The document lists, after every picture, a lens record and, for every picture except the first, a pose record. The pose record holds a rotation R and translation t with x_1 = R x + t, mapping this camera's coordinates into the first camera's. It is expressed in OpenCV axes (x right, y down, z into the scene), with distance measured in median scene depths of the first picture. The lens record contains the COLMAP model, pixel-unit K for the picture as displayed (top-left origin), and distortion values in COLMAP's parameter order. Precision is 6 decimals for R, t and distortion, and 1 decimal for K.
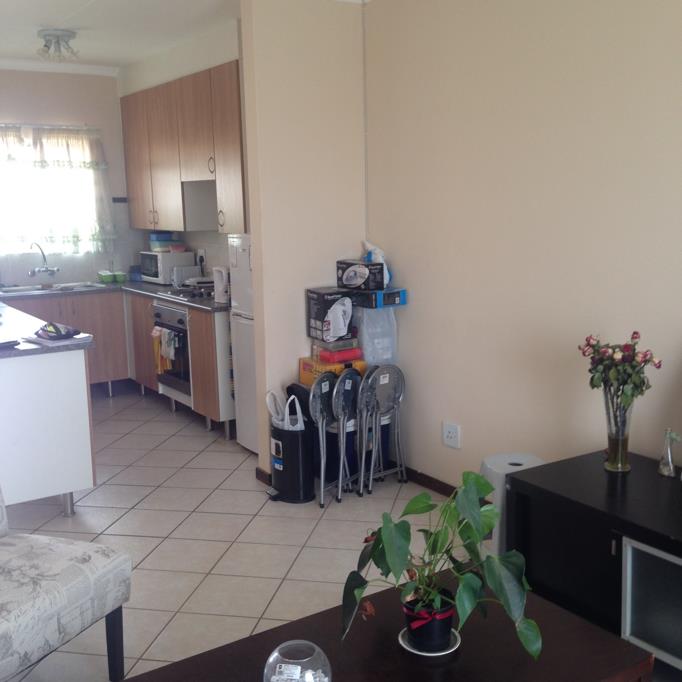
lens RADIAL K [[839.1, 0, 341.0], [0, 839.1, 341.0], [0, 0, 1]] dist [-0.002261, 0.369905]
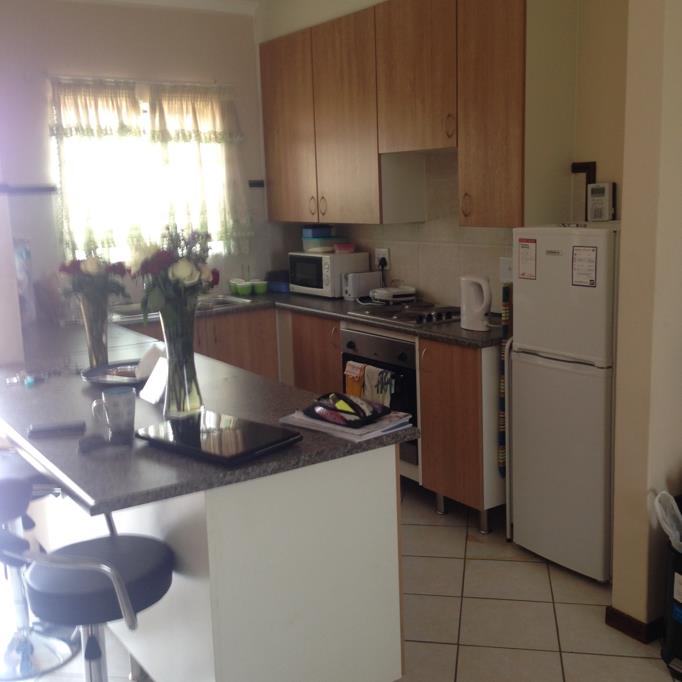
lens RADIAL K [[839.1, 0, 341.0], [0, 839.1, 341.0], [0, 0, 1]] dist [-0.002261, 0.369905]
pose [[0.999726, -0.018675, 0.014084, -0.214008], [0.018499, 0.999751, 0.012517, -0.038881], [-0.014314, -0.012253, 0.999822, 0.271907]]
